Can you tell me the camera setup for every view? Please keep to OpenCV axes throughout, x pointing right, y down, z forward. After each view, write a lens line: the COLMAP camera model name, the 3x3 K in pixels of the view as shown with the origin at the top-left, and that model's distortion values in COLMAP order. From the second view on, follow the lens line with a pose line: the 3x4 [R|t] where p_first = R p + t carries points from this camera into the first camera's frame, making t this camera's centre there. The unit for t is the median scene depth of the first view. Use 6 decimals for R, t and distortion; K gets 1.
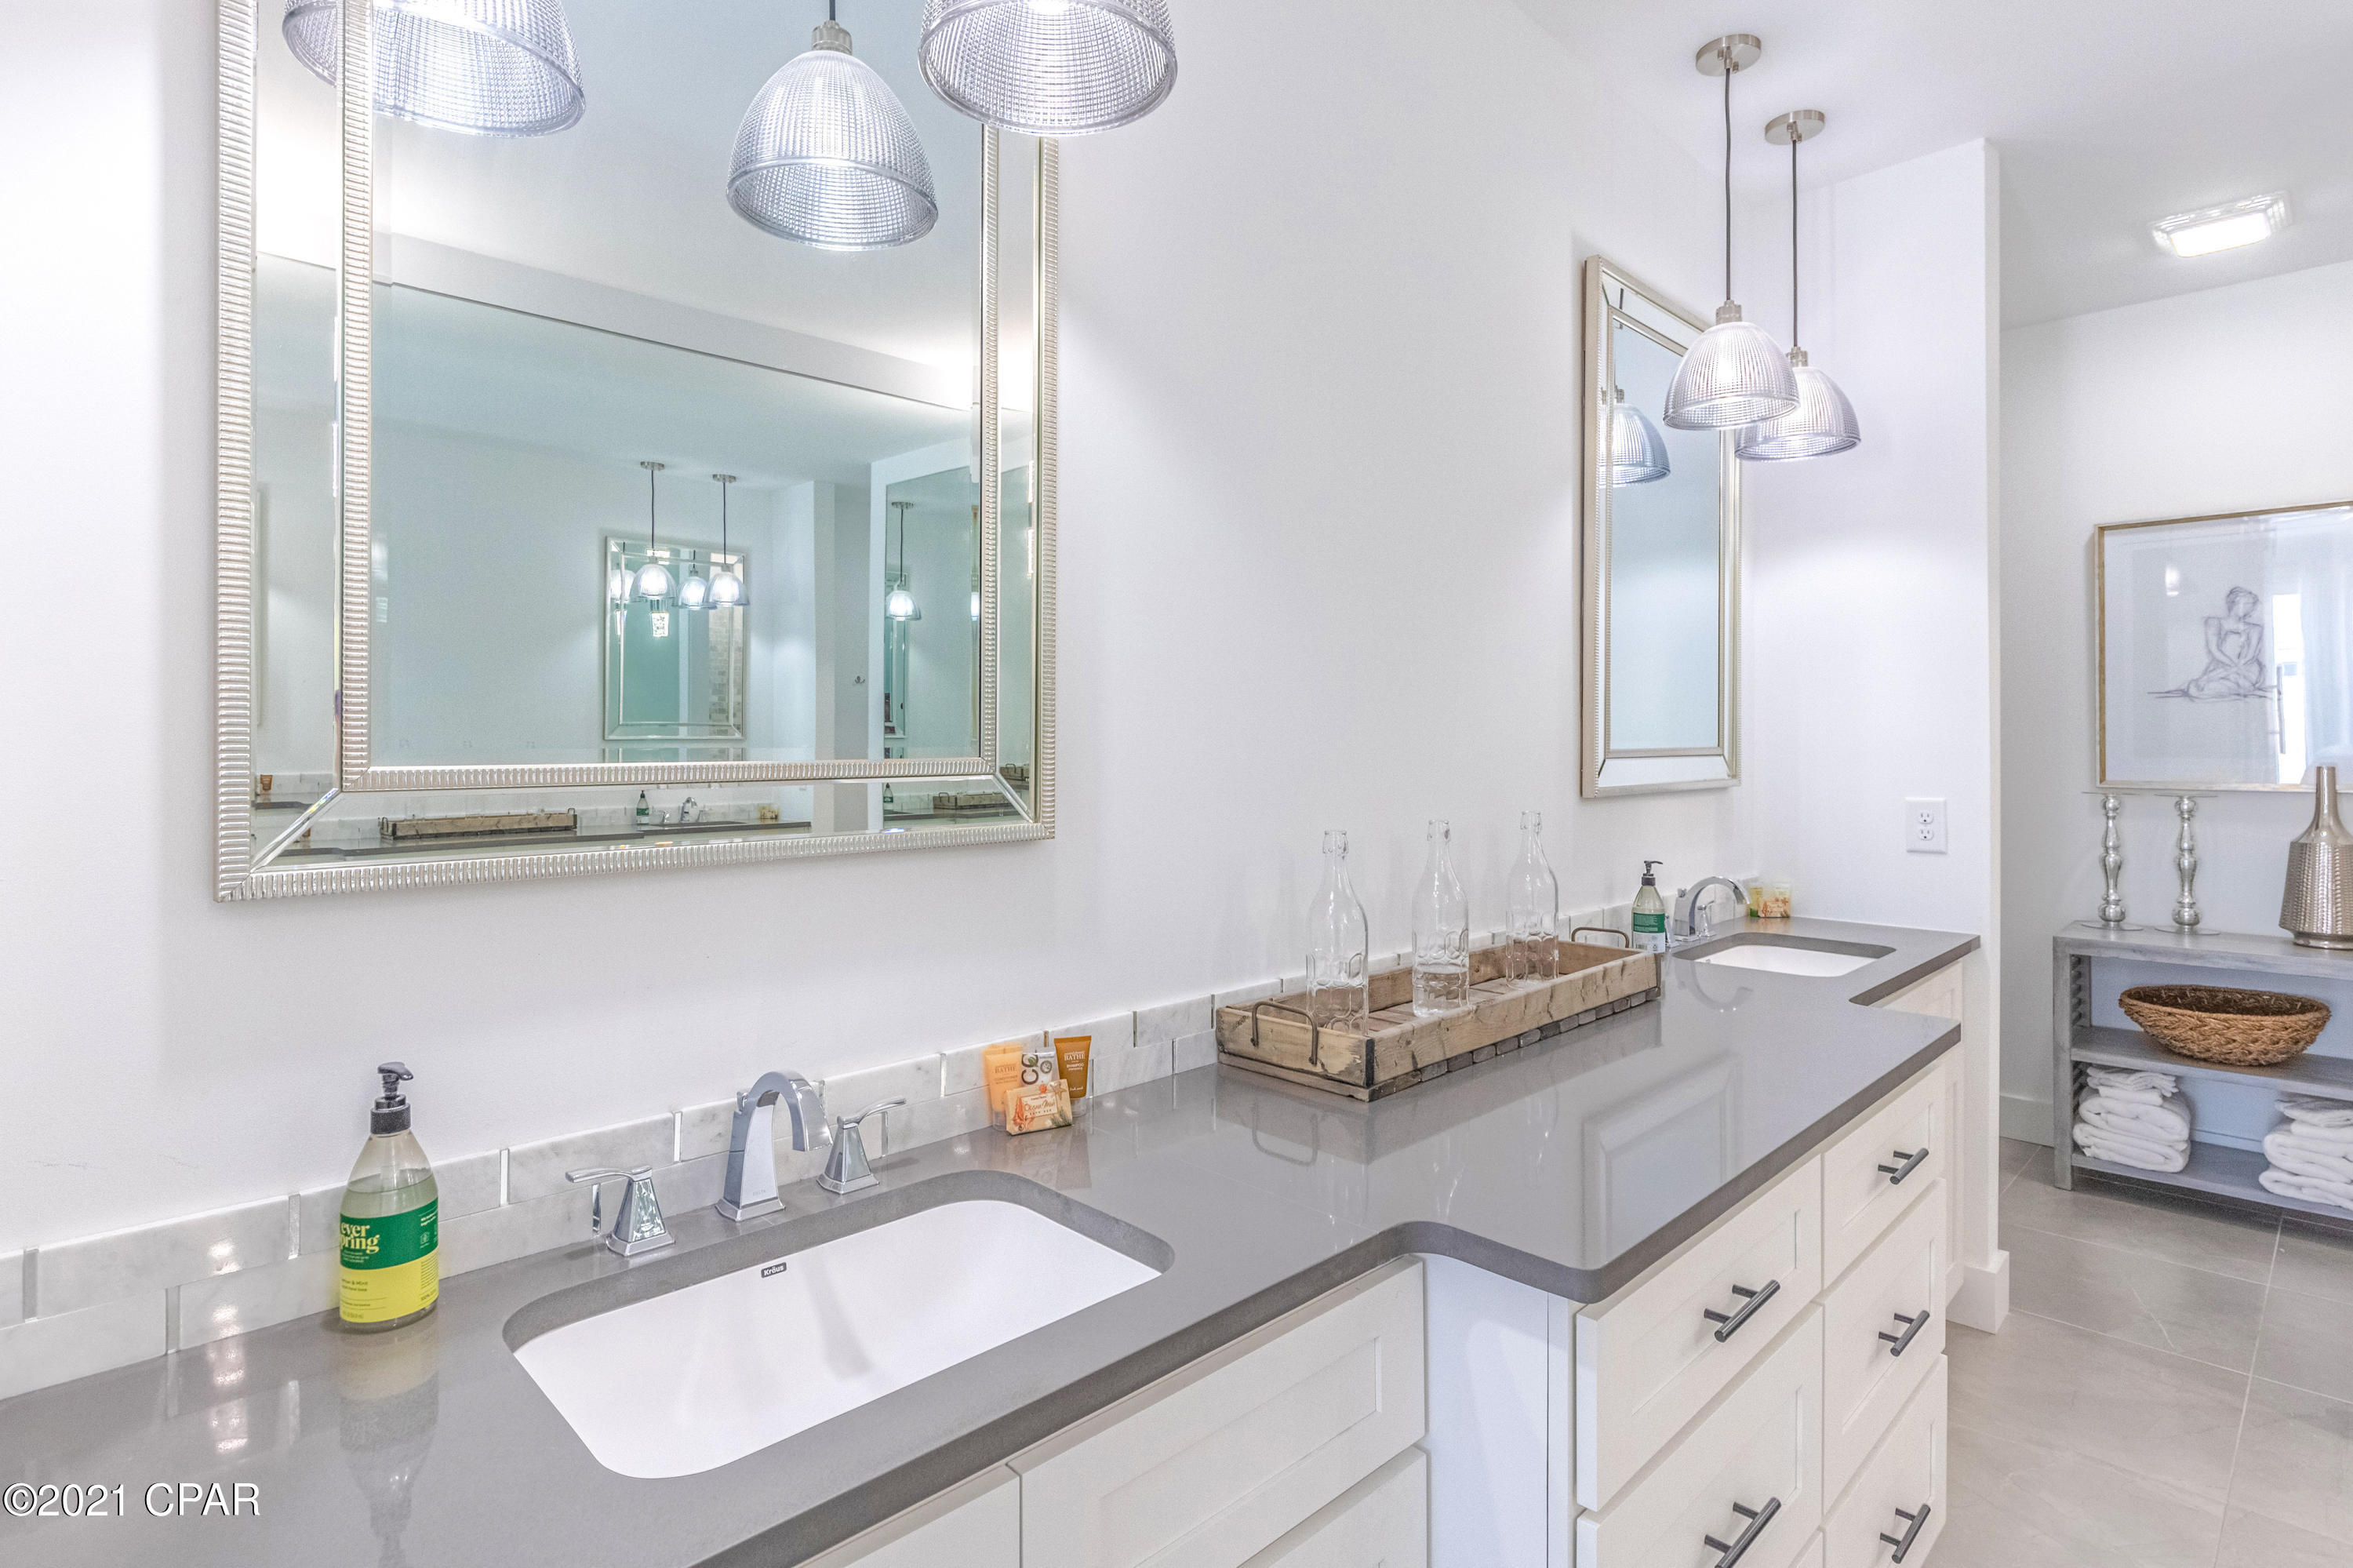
lens RADIAL K [[1192.1, 0, 1181.7], [0, 1192.1, 748.4], [0, 0, 1]] dist [-0.001772, -0.000713]
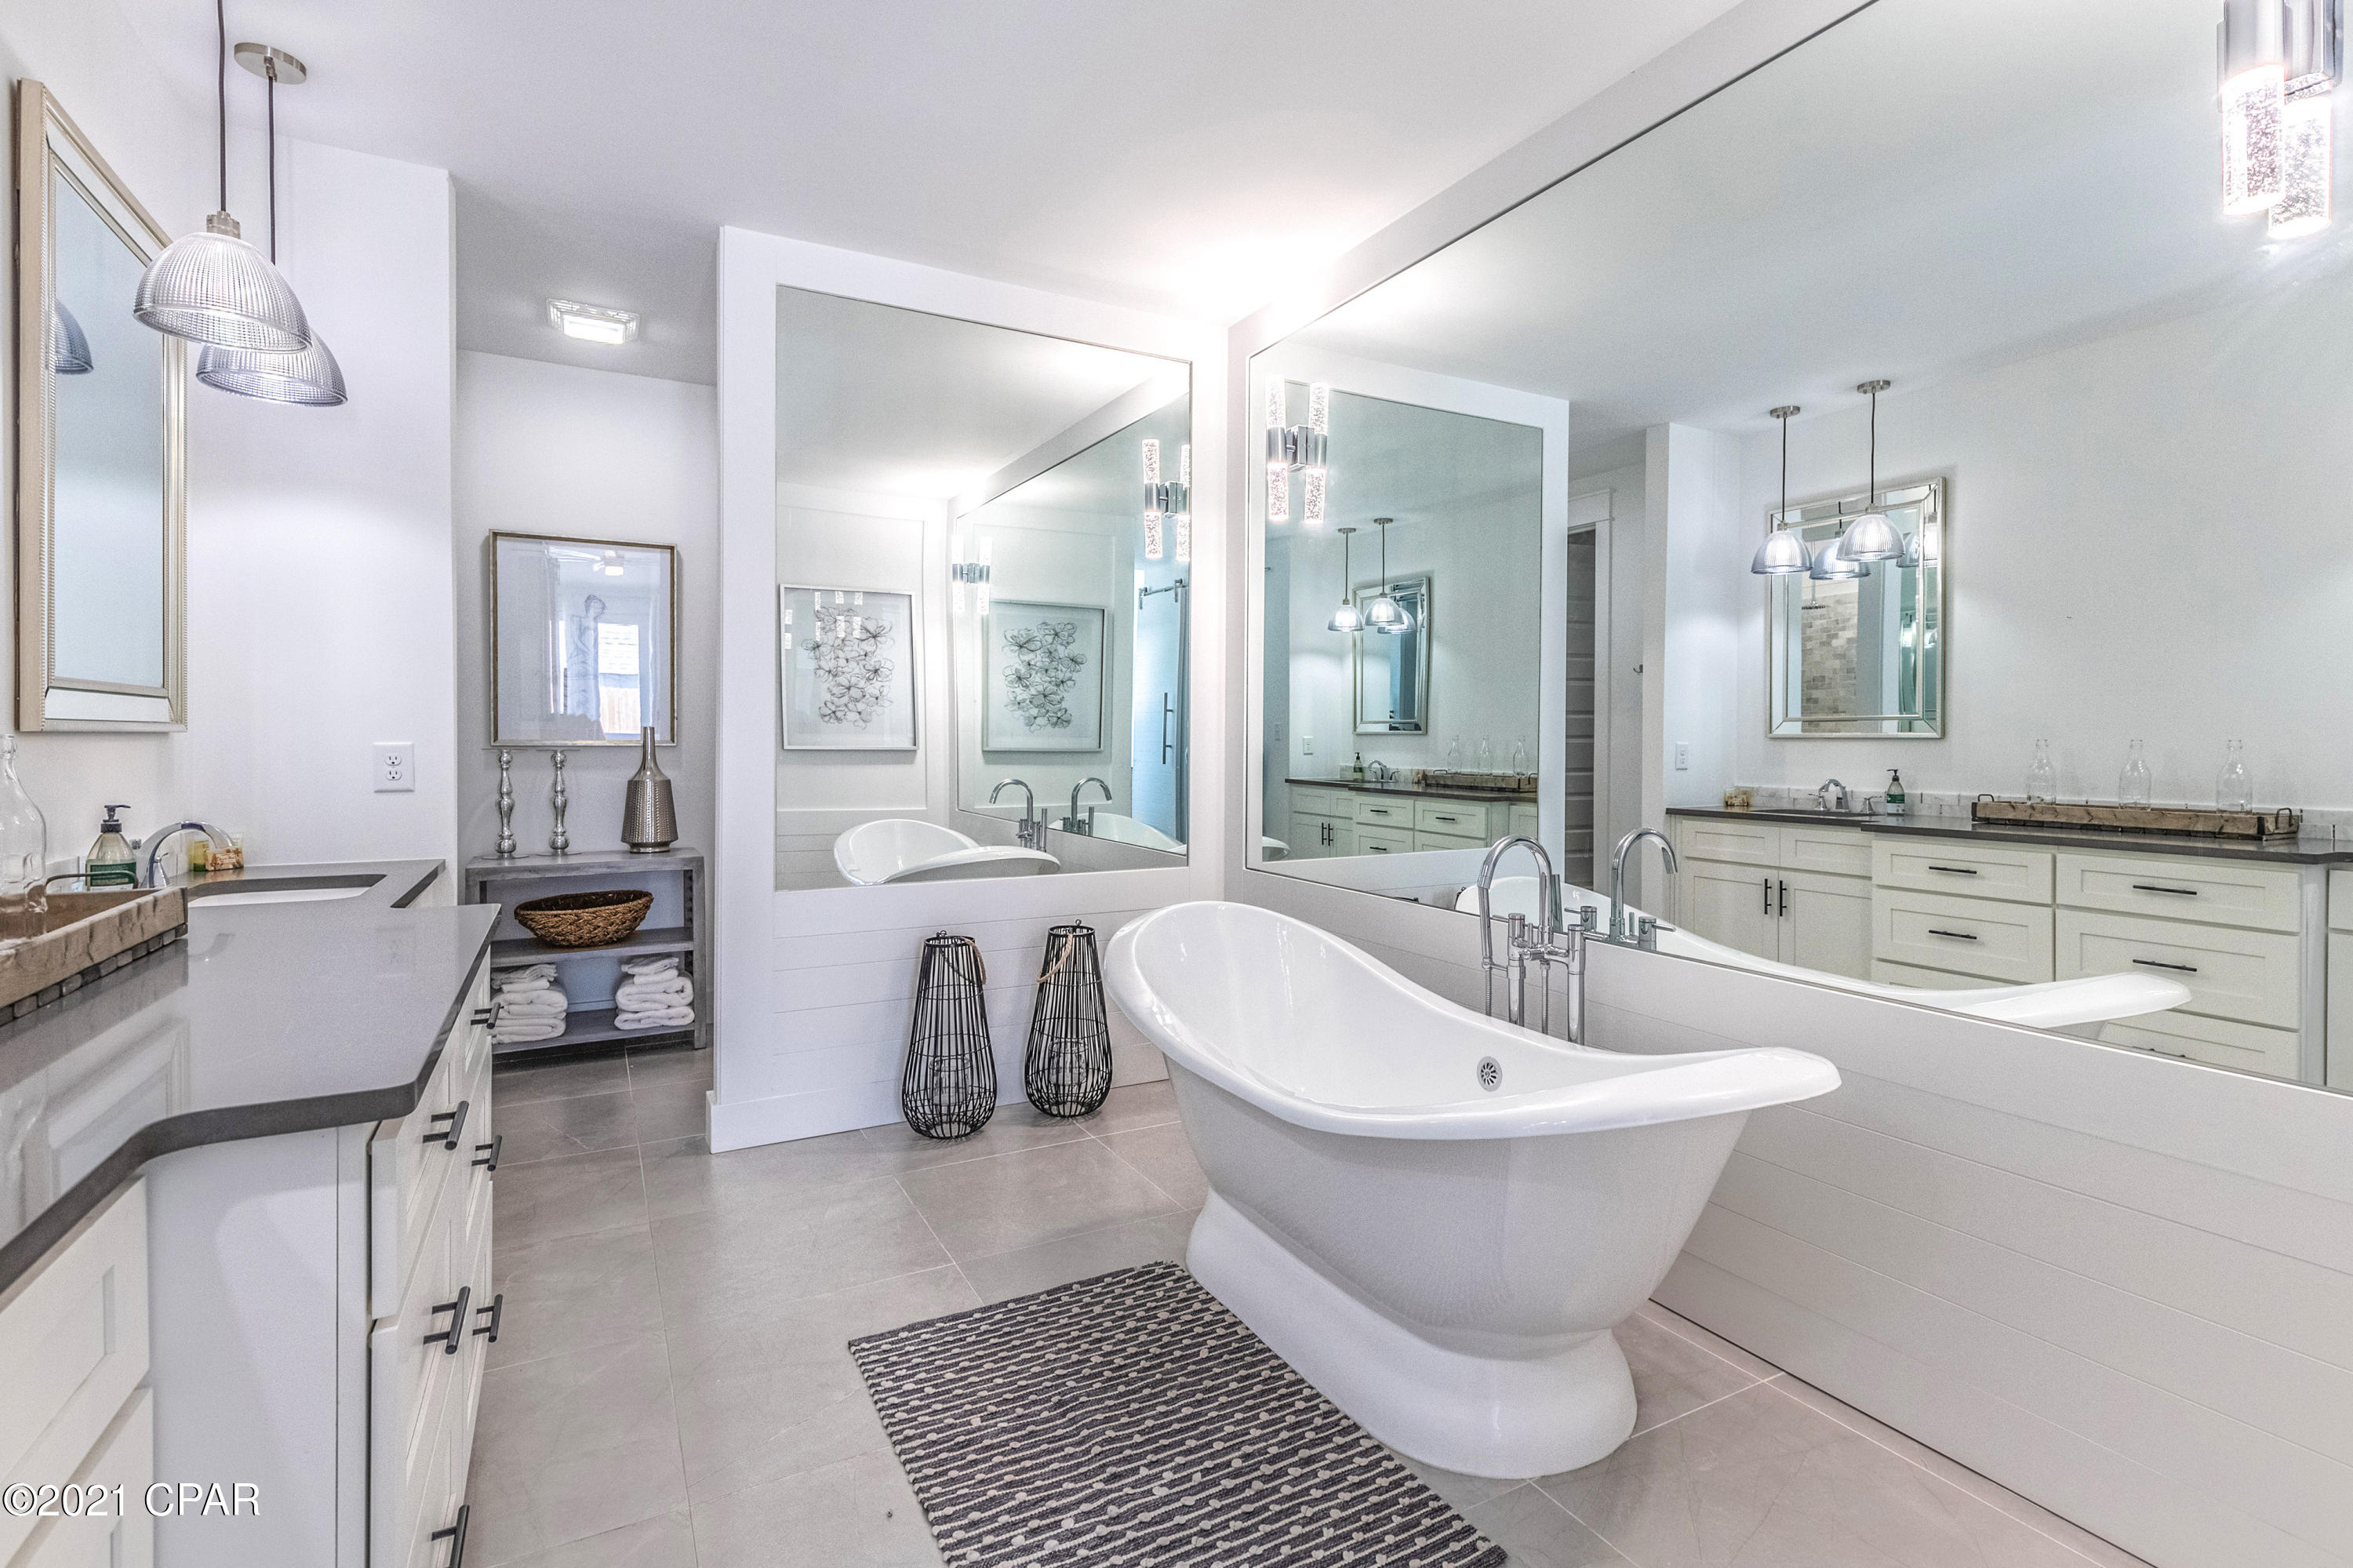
lens RADIAL K [[1077.9, 0, 1180.2], [0, 1077.9, 749.5], [0, 0, 1]] dist [-0.000667, -0.000647]
pose [[0.288877, -0.004307, 0.957357, -0.112528], [-0.007014, 0.999954, 0.006615, 0.033690], [-0.957341, -0.008626, 0.288833, 0.010705]]
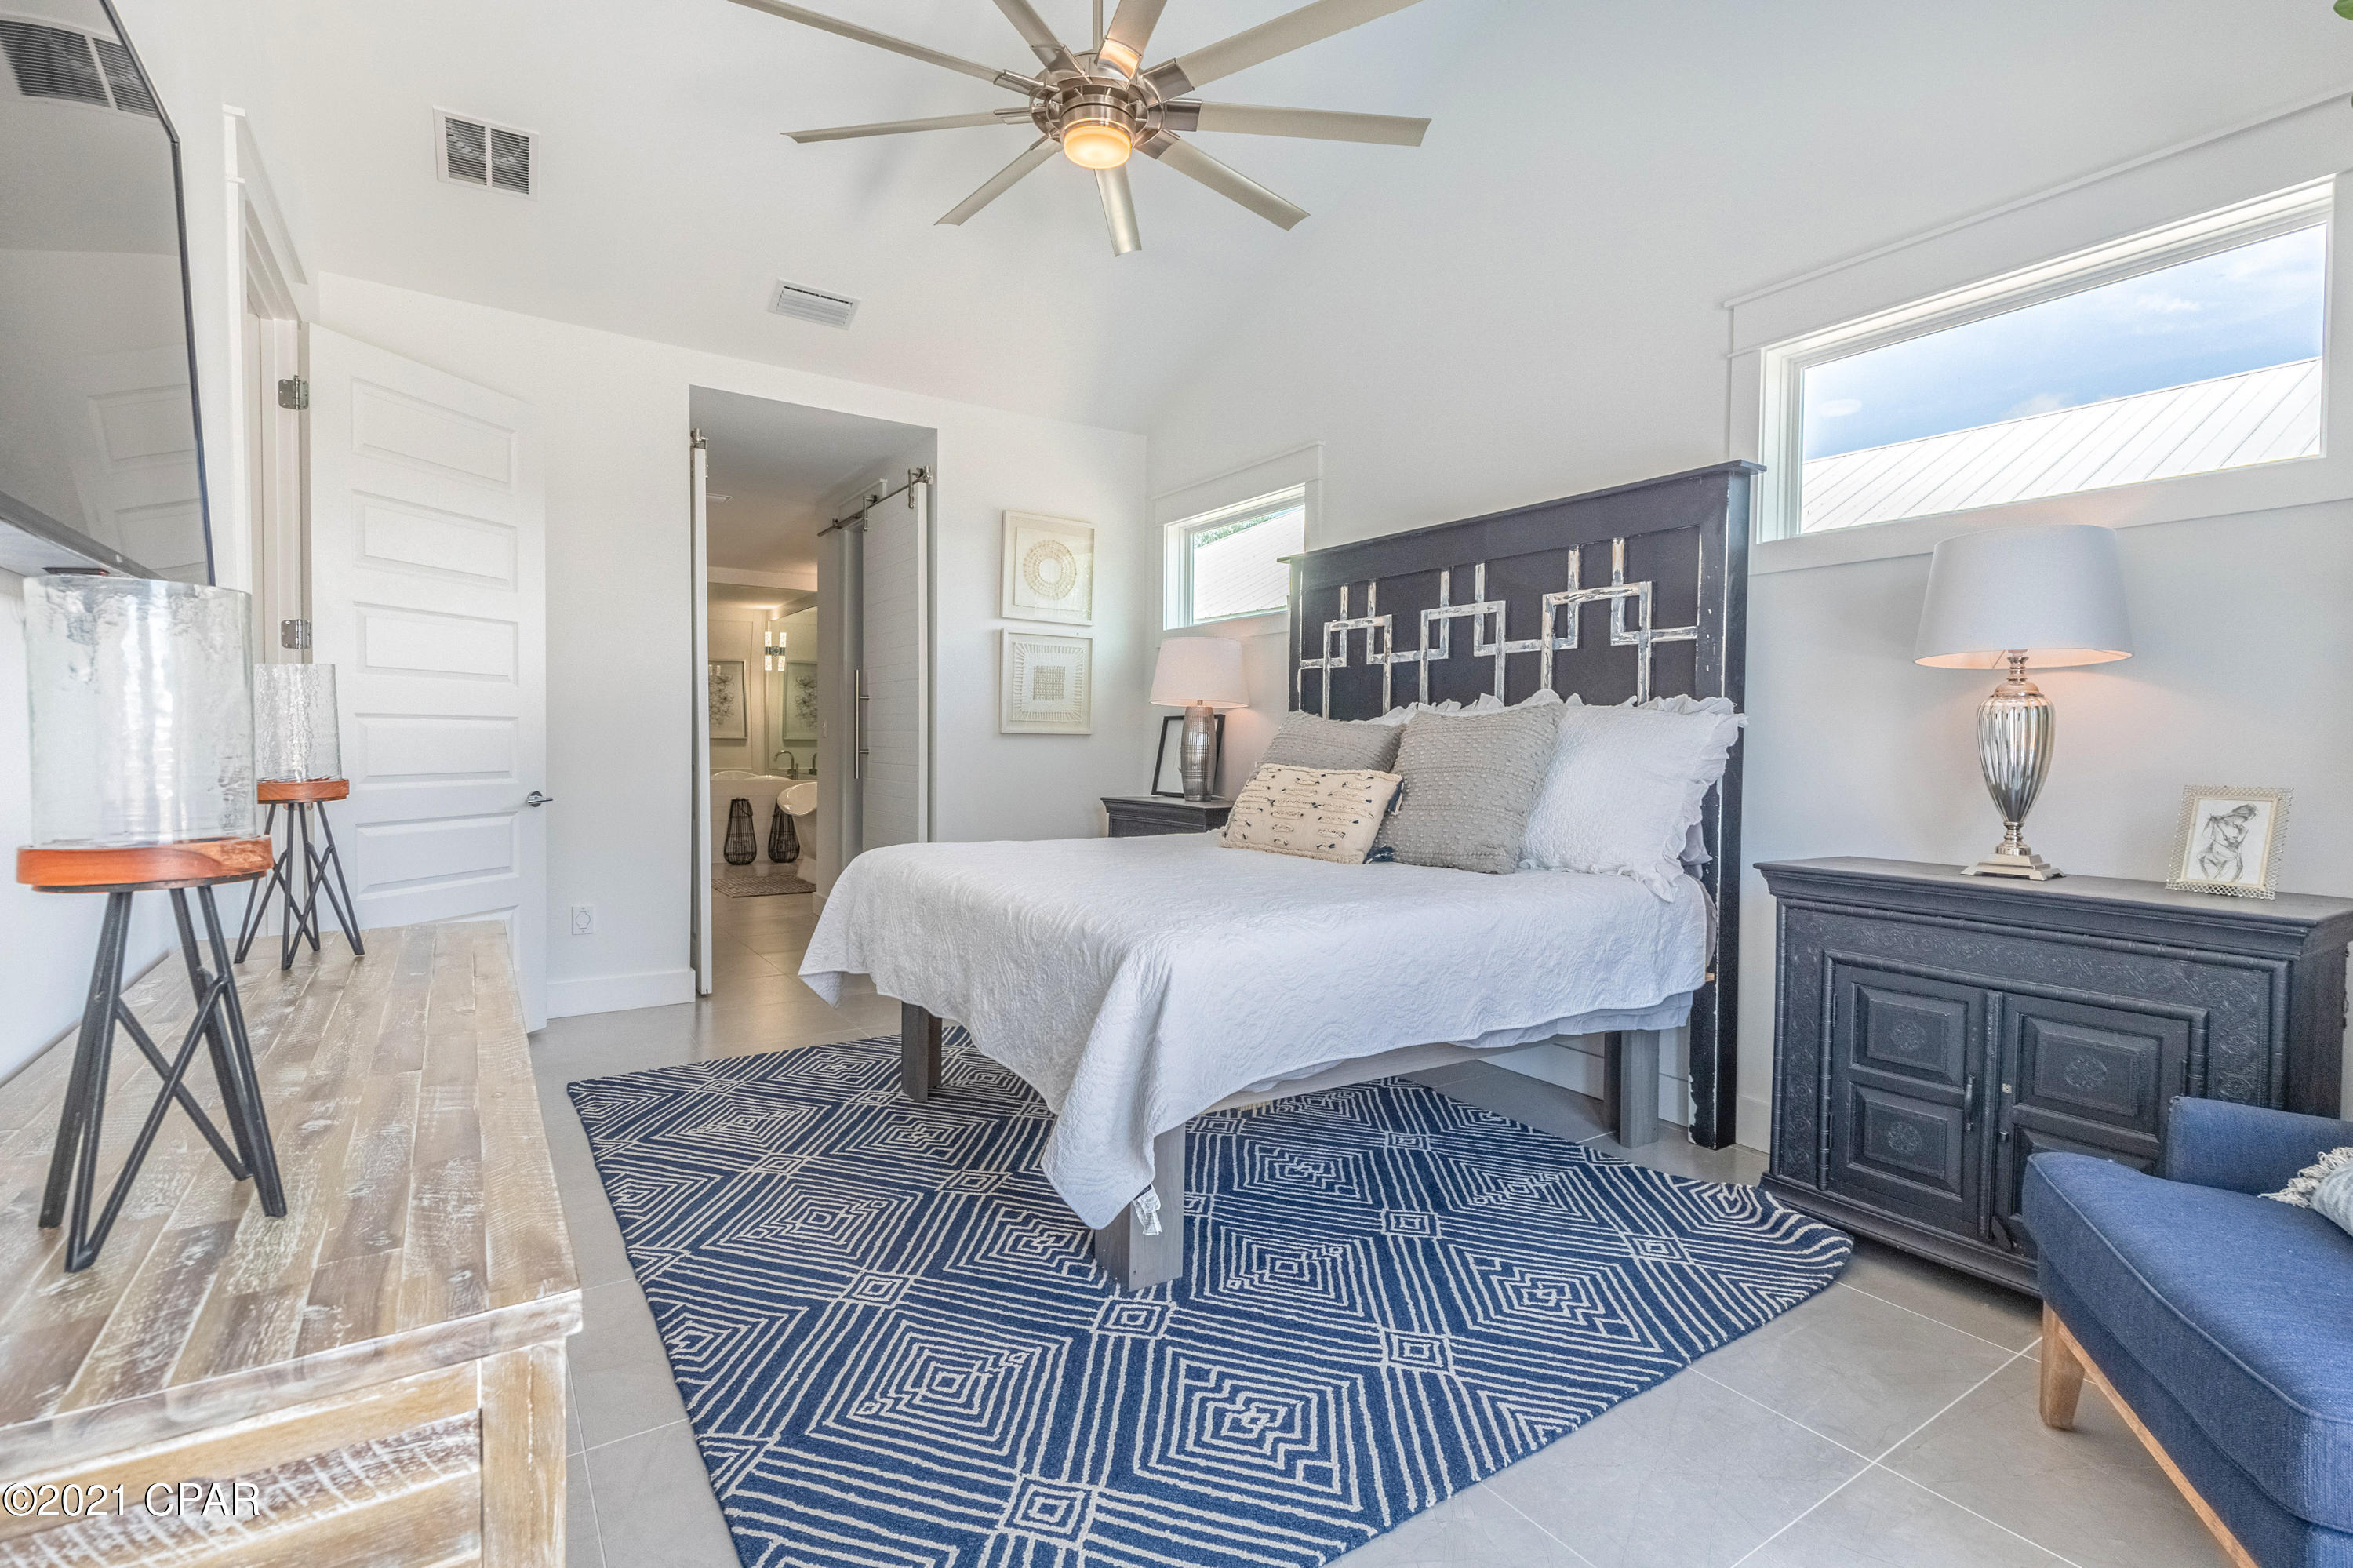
lens RADIAL K [[1077.9, 0, 1180.2], [0, 1077.9, 749.5], [0, 0, 1]] dist [-0.000667, -0.000647]
pose [[0.192427, -0.005790, 0.981294, -1.798499], [-0.011776, 0.999897, 0.008209, 0.038923], [-0.981241, -0.013136, 0.192339, -1.182596]]
